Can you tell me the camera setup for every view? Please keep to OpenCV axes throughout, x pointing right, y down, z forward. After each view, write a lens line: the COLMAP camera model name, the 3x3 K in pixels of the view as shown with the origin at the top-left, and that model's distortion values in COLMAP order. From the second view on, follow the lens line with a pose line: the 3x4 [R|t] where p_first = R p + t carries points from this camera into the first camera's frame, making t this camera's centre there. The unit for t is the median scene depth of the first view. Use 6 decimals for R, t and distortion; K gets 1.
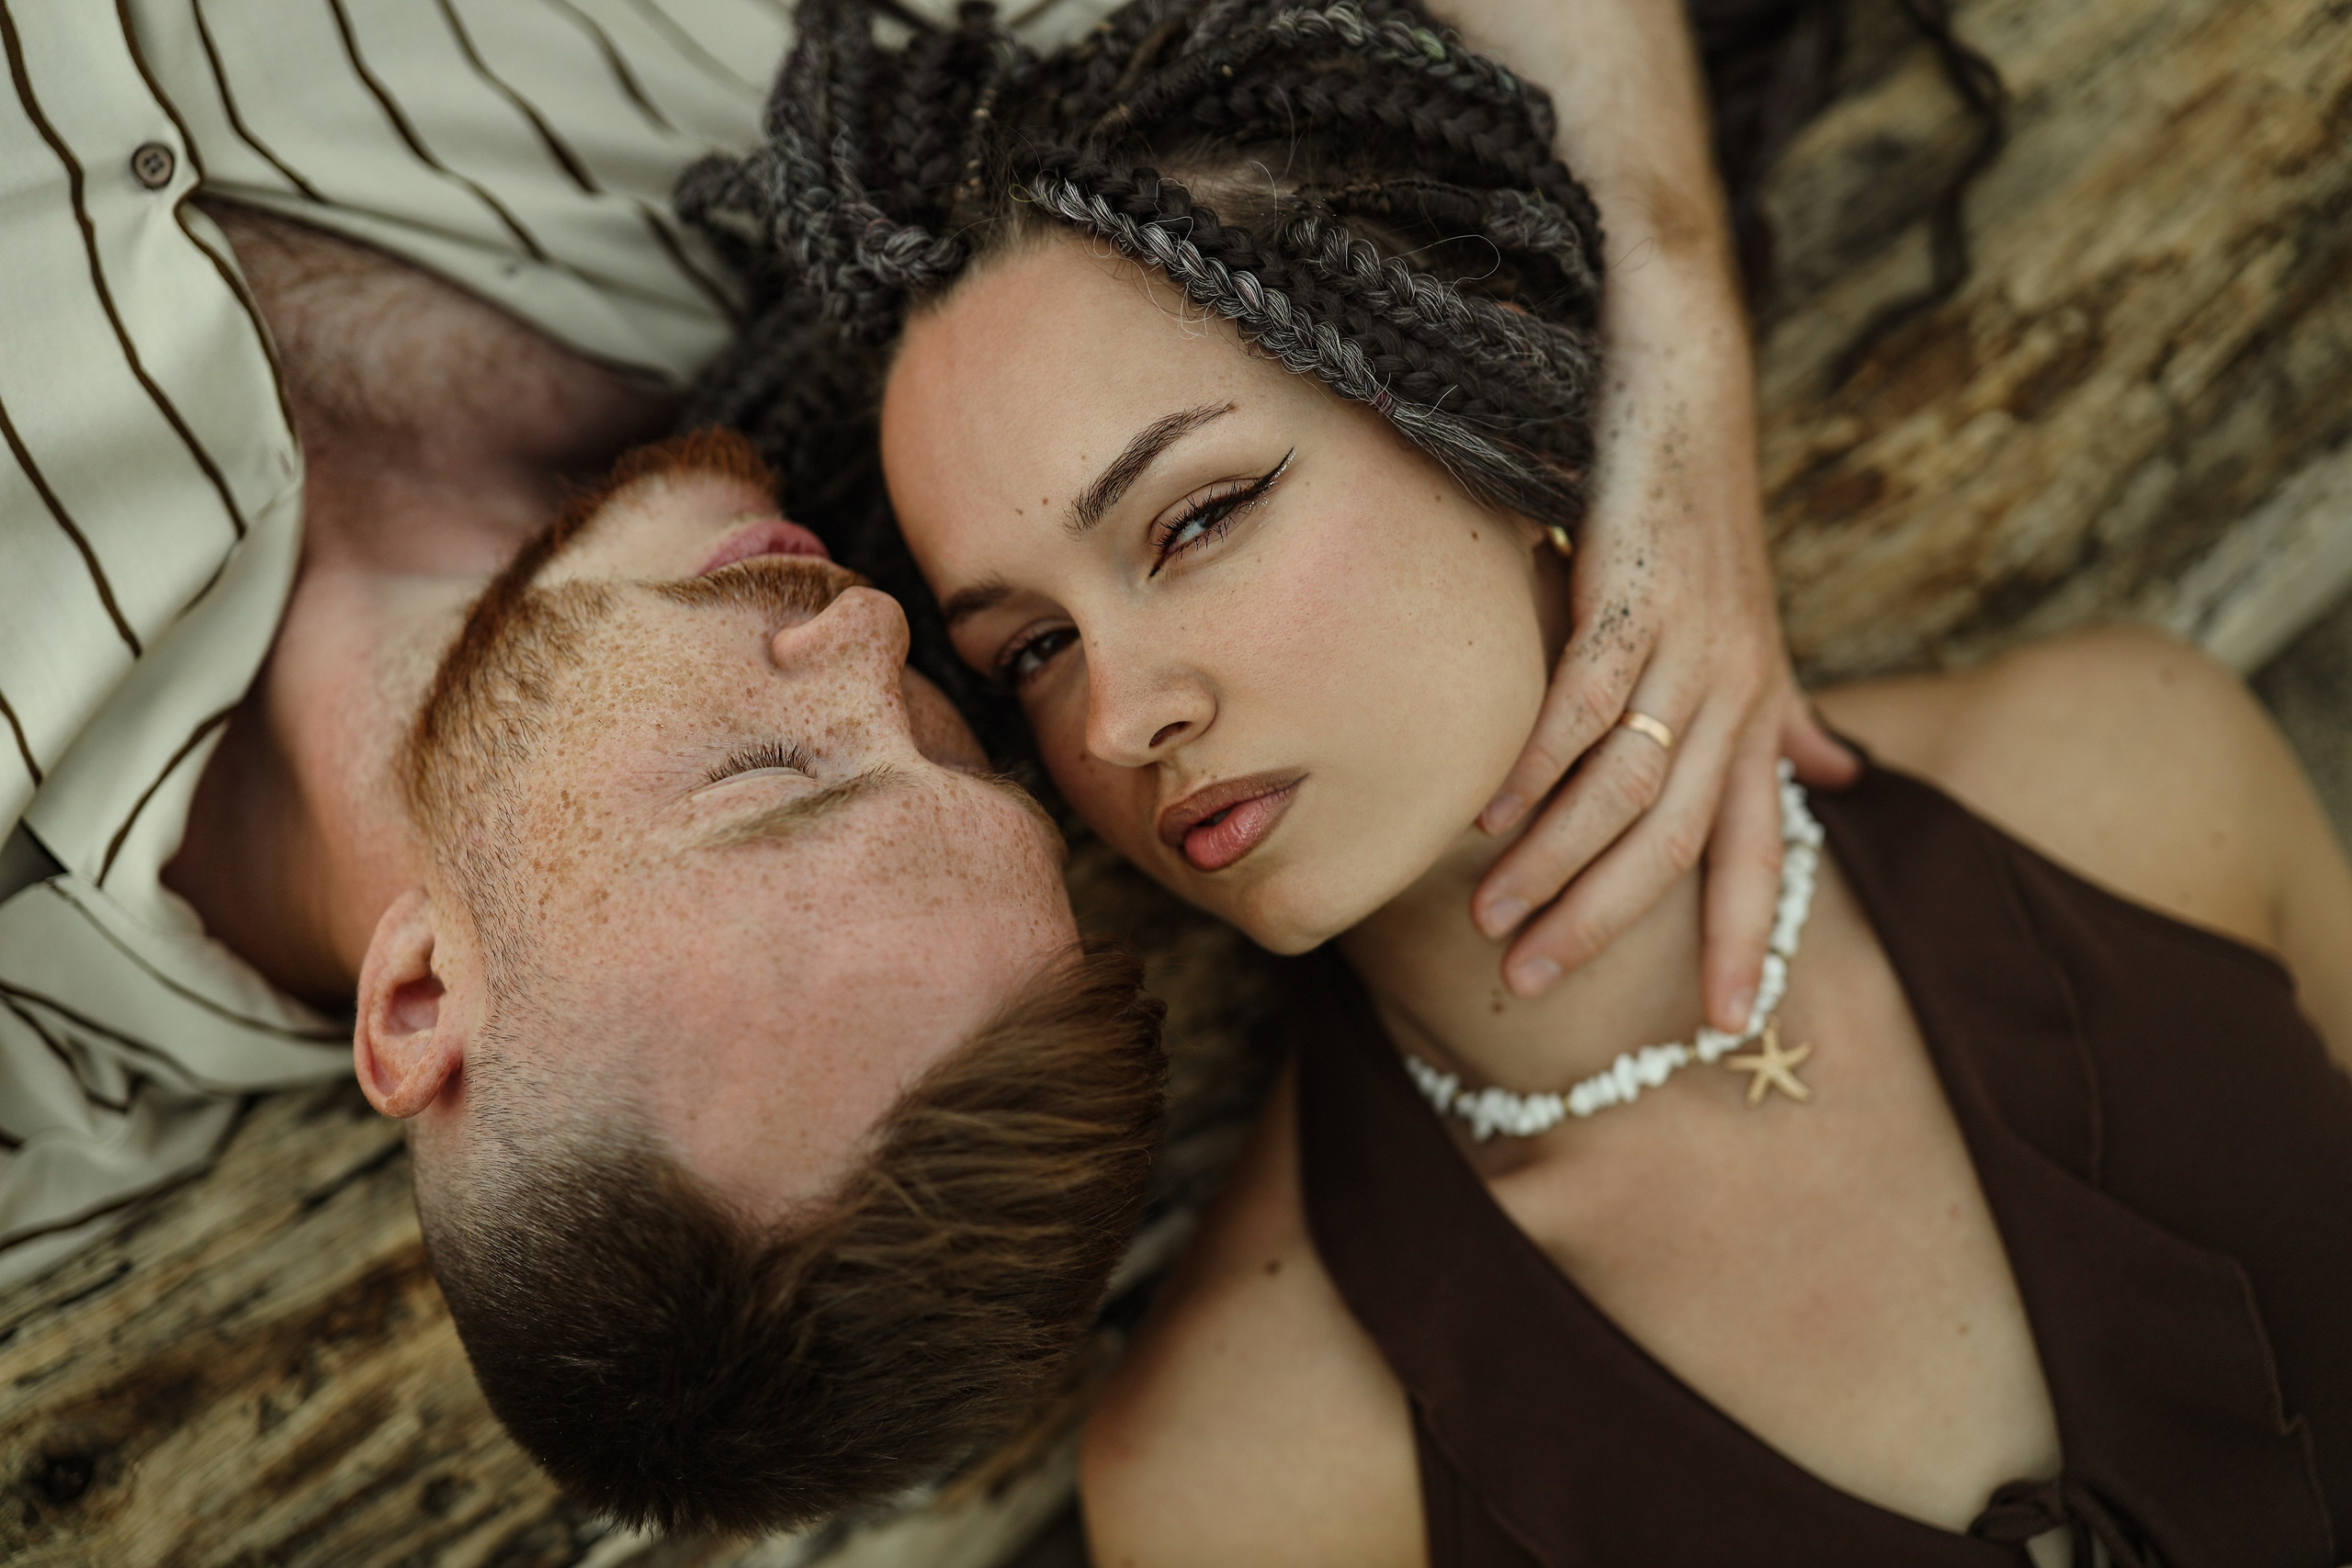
lens RADIAL K [[3662.3, 0, 1178.4], [0, 3662.3, 794.9], [0, 0, 1]] dist [0.012460, -0.019497]
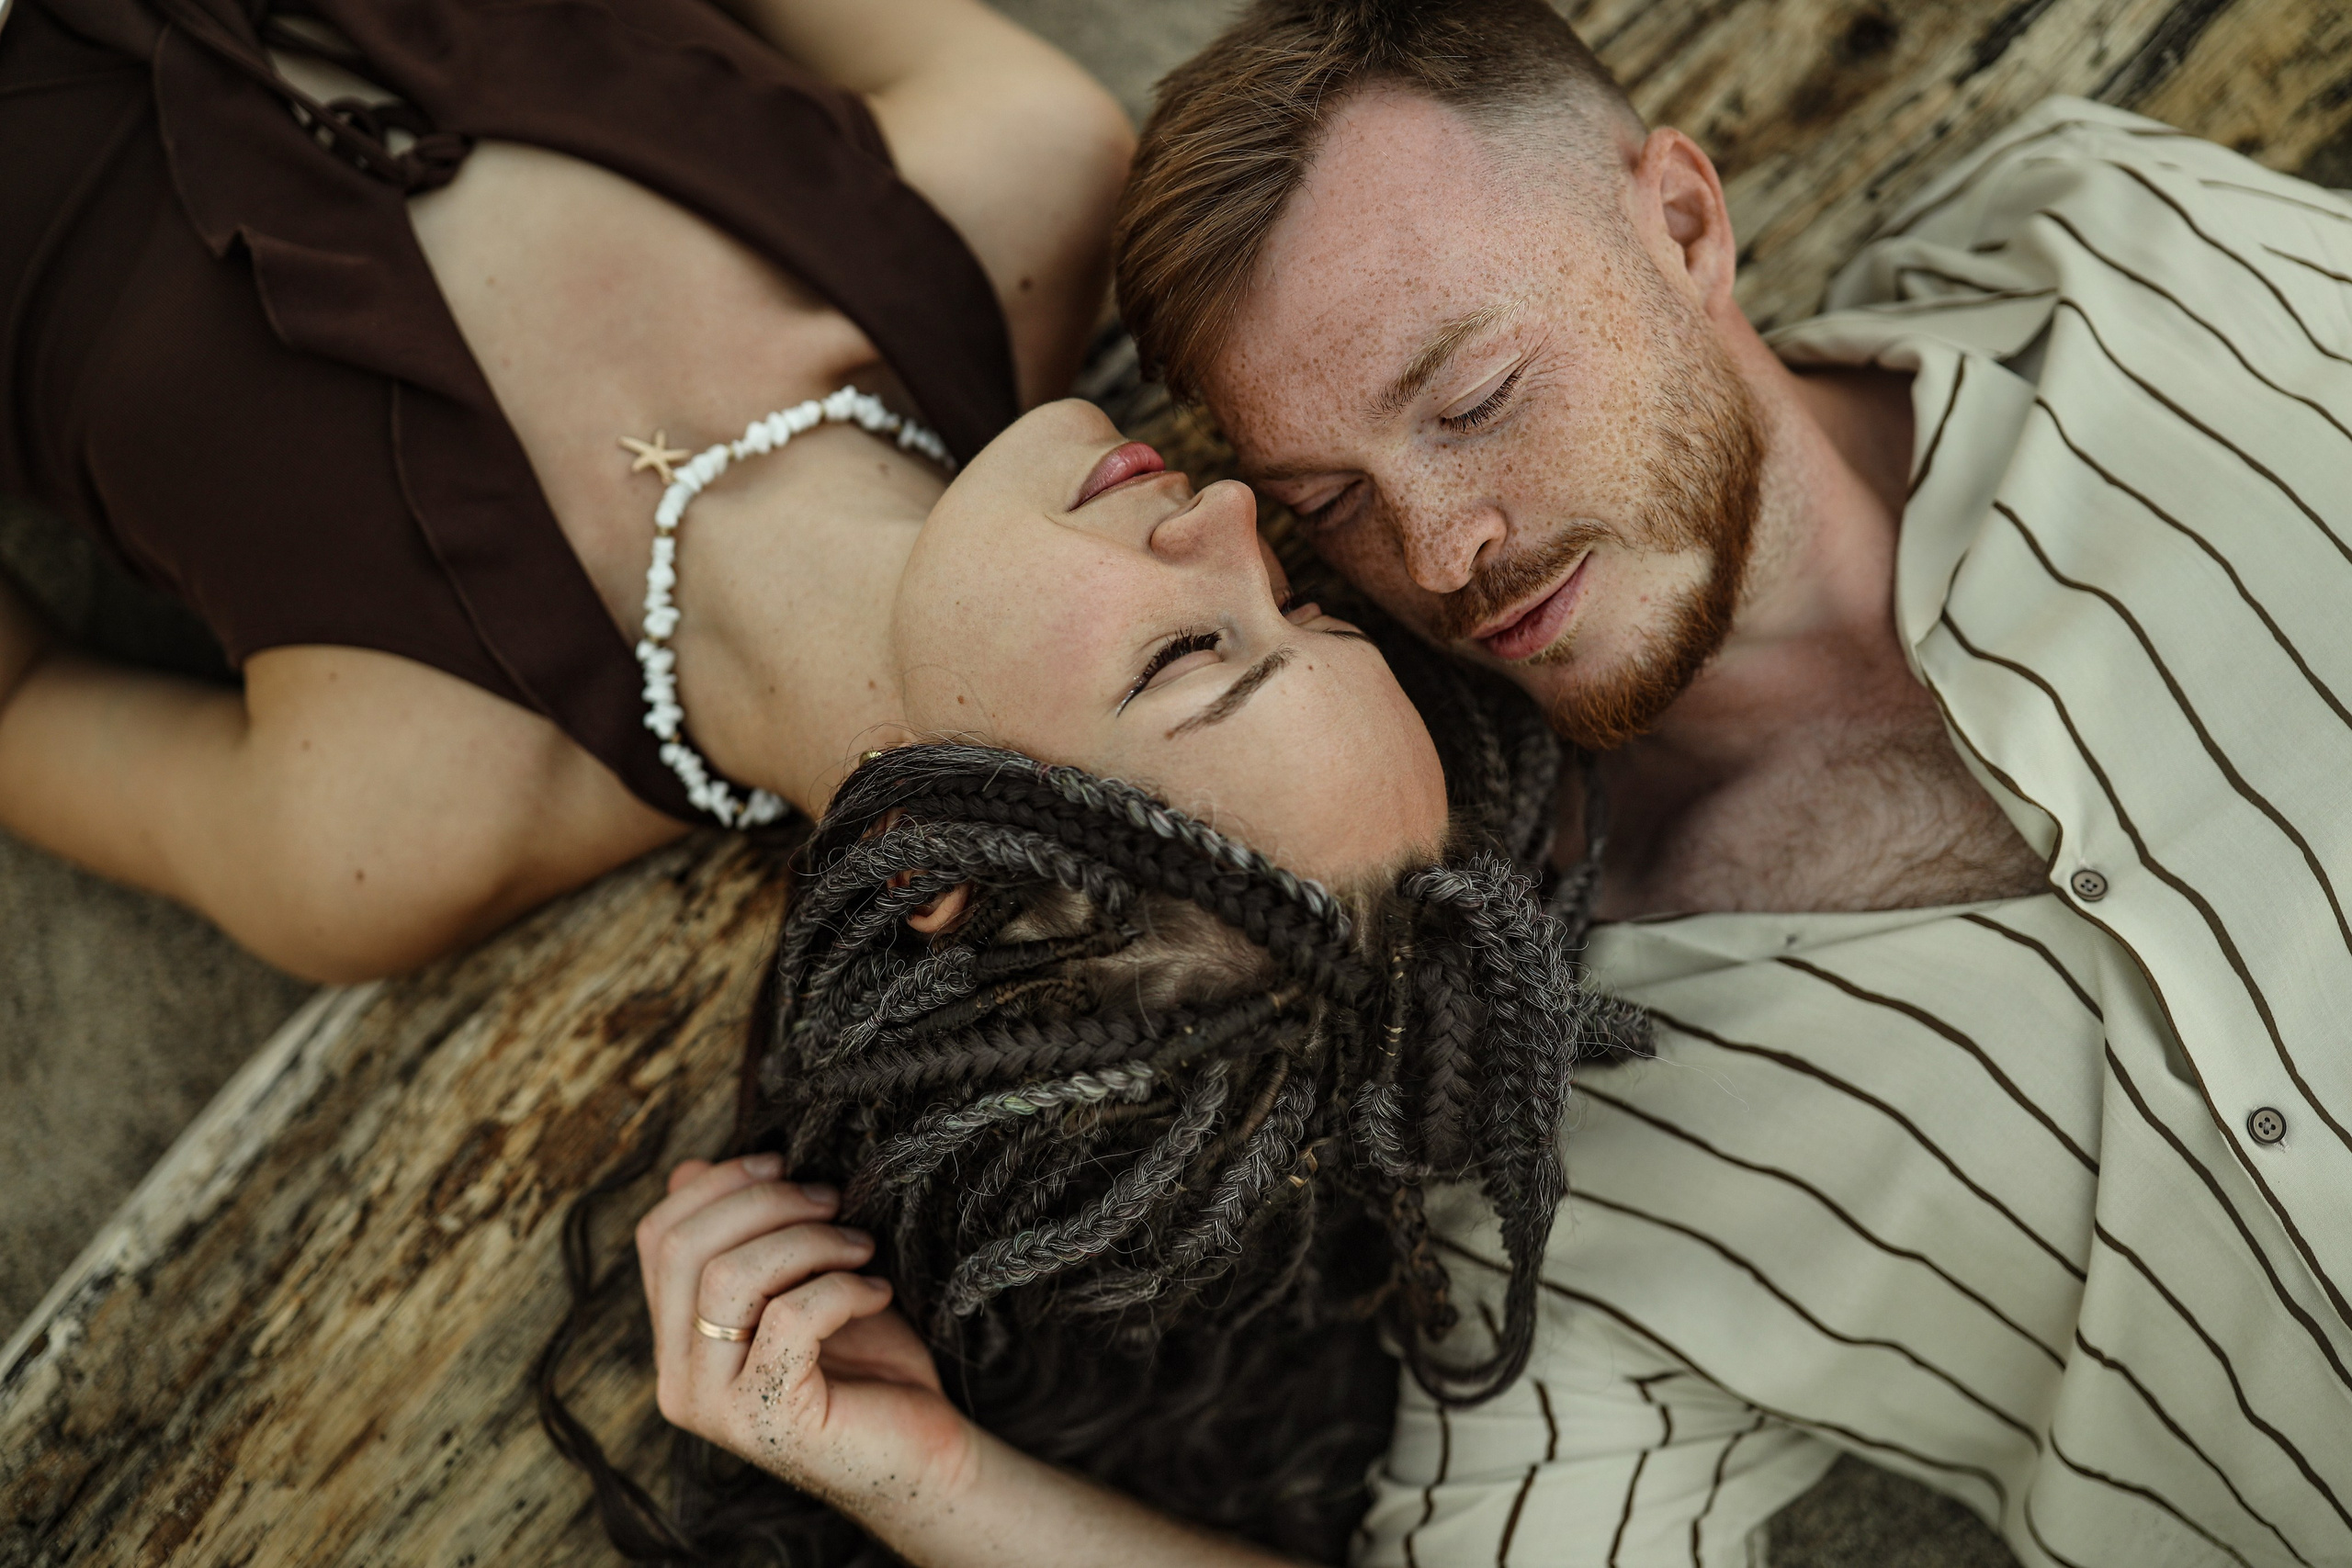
lens RADIAL K [[3662.3, 0, 1178.4], [0, 3662.3, 794.9], [0, 0, 1]] dist [0.012460, -0.019497]
pose [[-0.980888, 0.149972, -0.123964, 0.157172], [-0.189061, -0.885199, 0.425063, -0.582181], [-0.045986, 0.440376, 0.896635, -0.086628]]
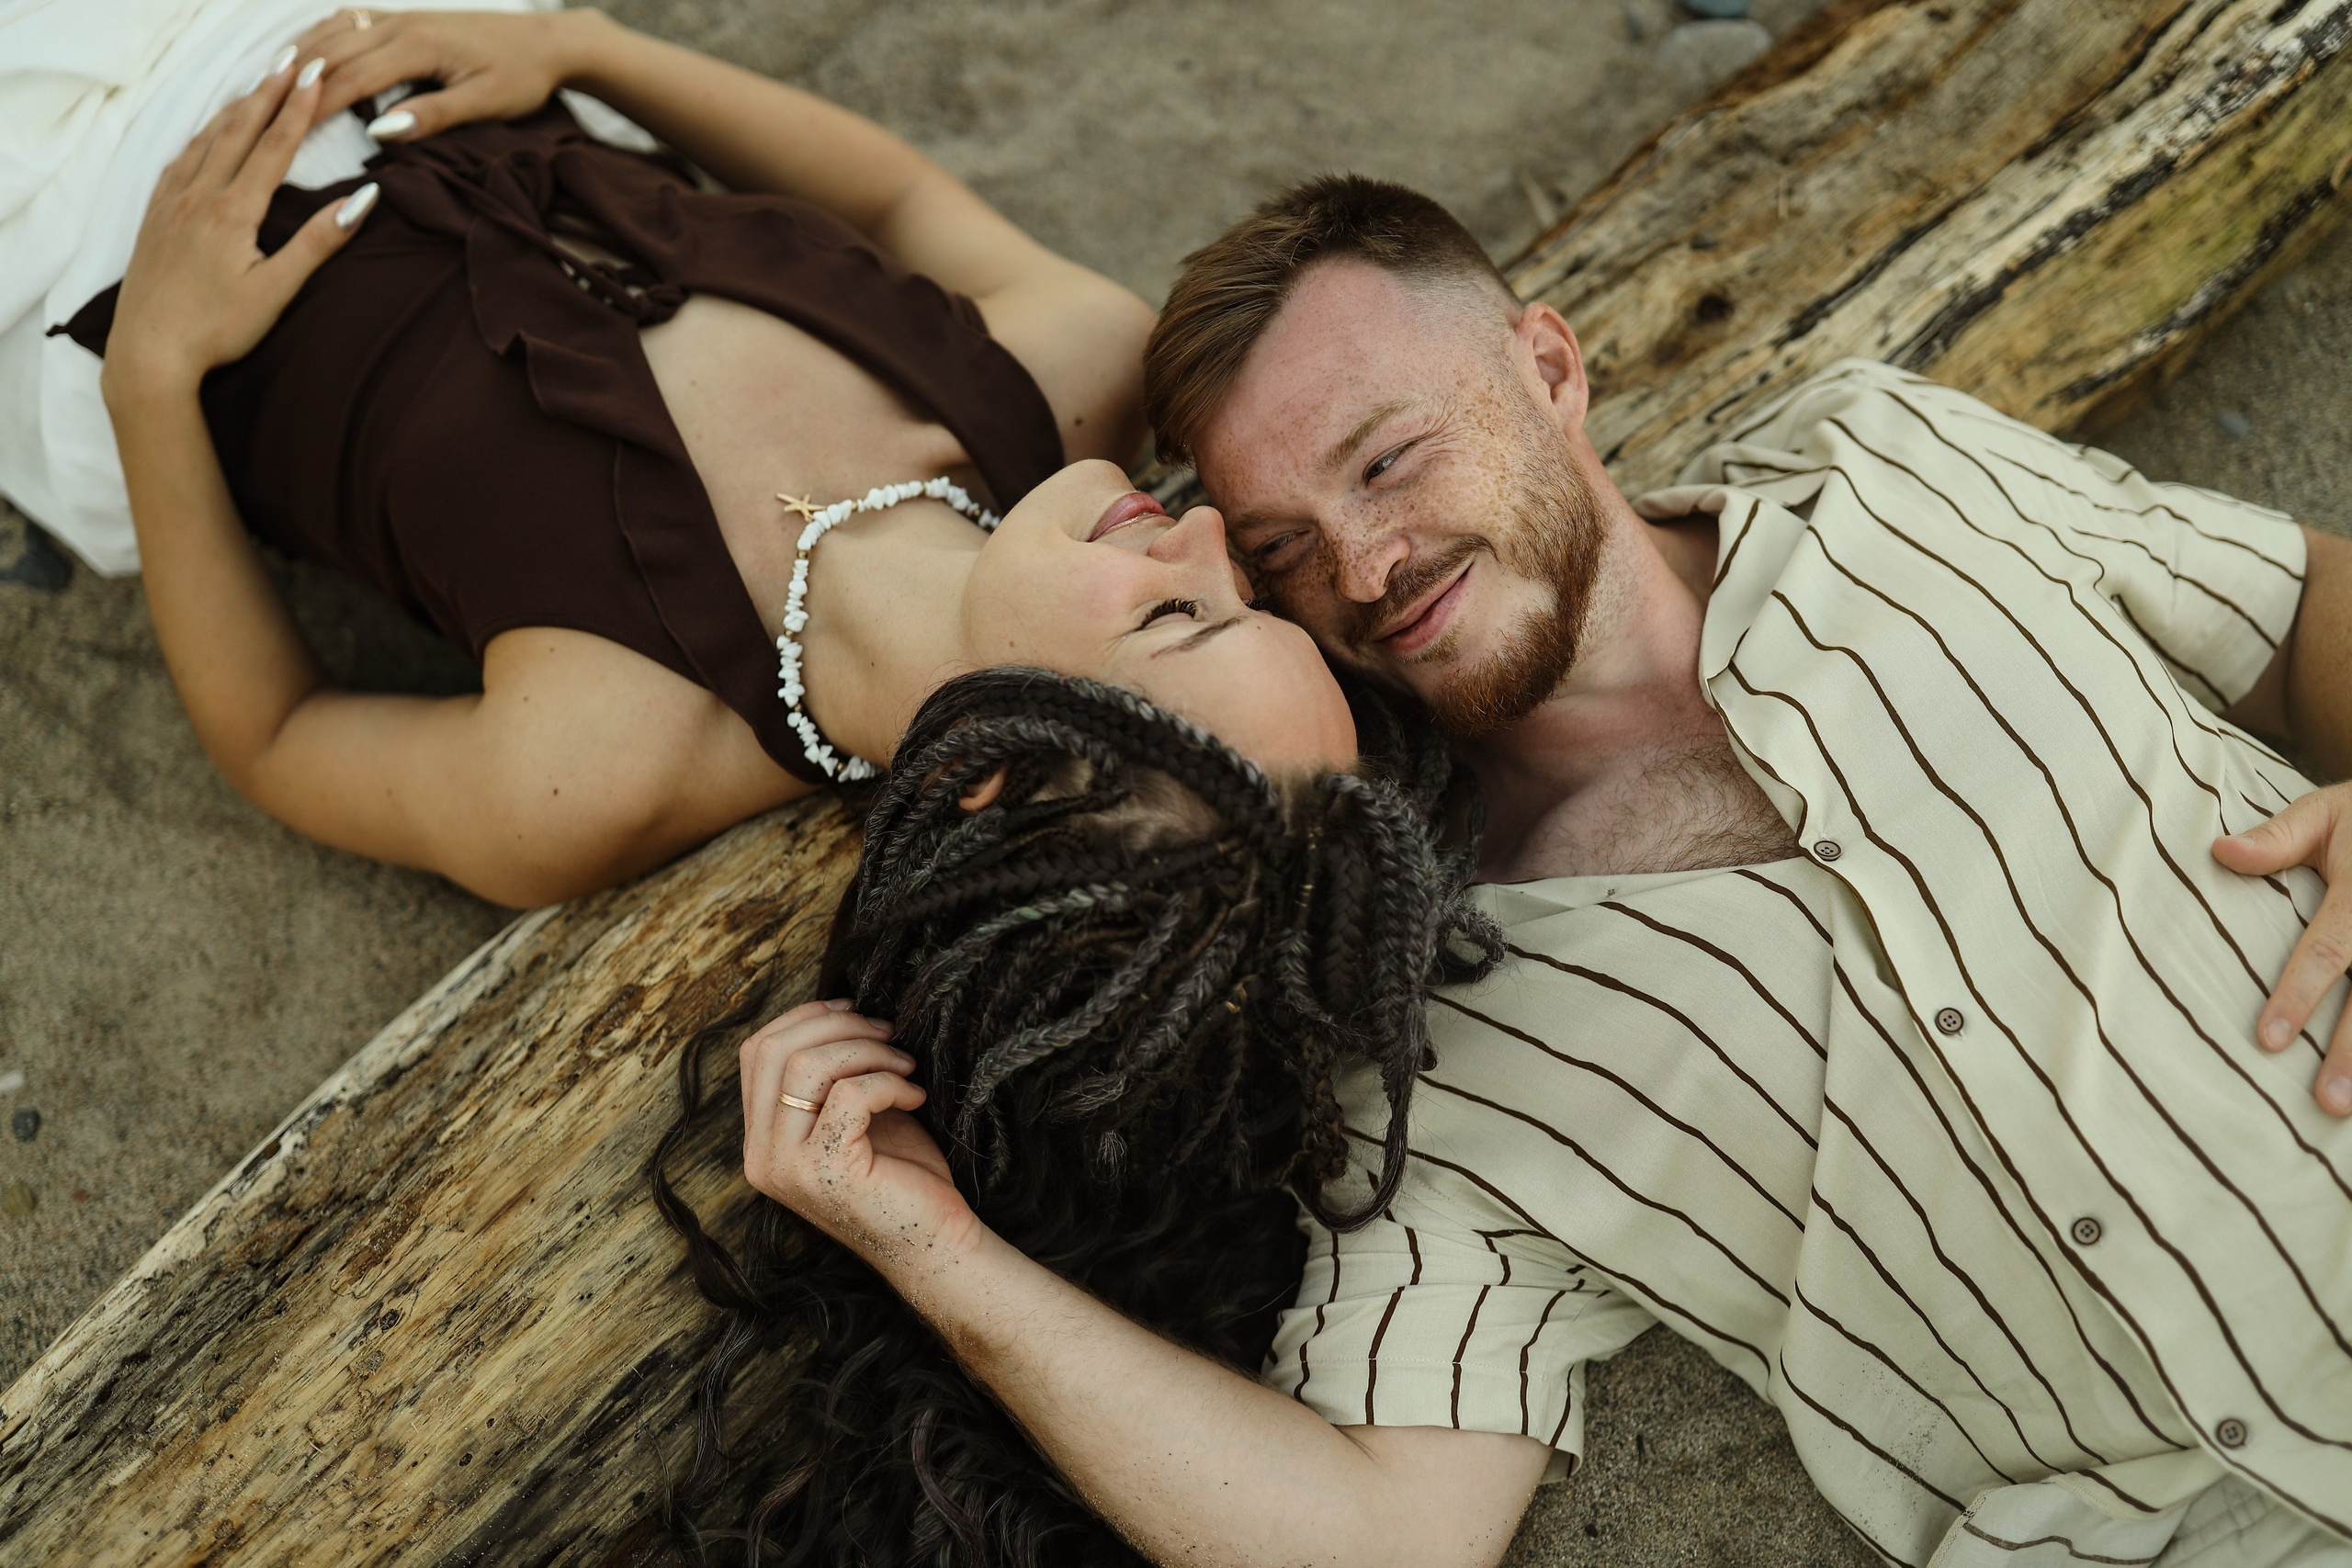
lens RADIAL K [[3662.3, 0, 1178.4], [0, 3662.3, 794.9], [0, 0, 1]] dist [0.012460, -0.019497]
pose [[-0.989717, 0.058009, -0.130752, 0.216297], [-0.126039, -0.785896, 0.605378, -1.071427], [-0.067640, 0.615632, 0.785125, -0.281244]]
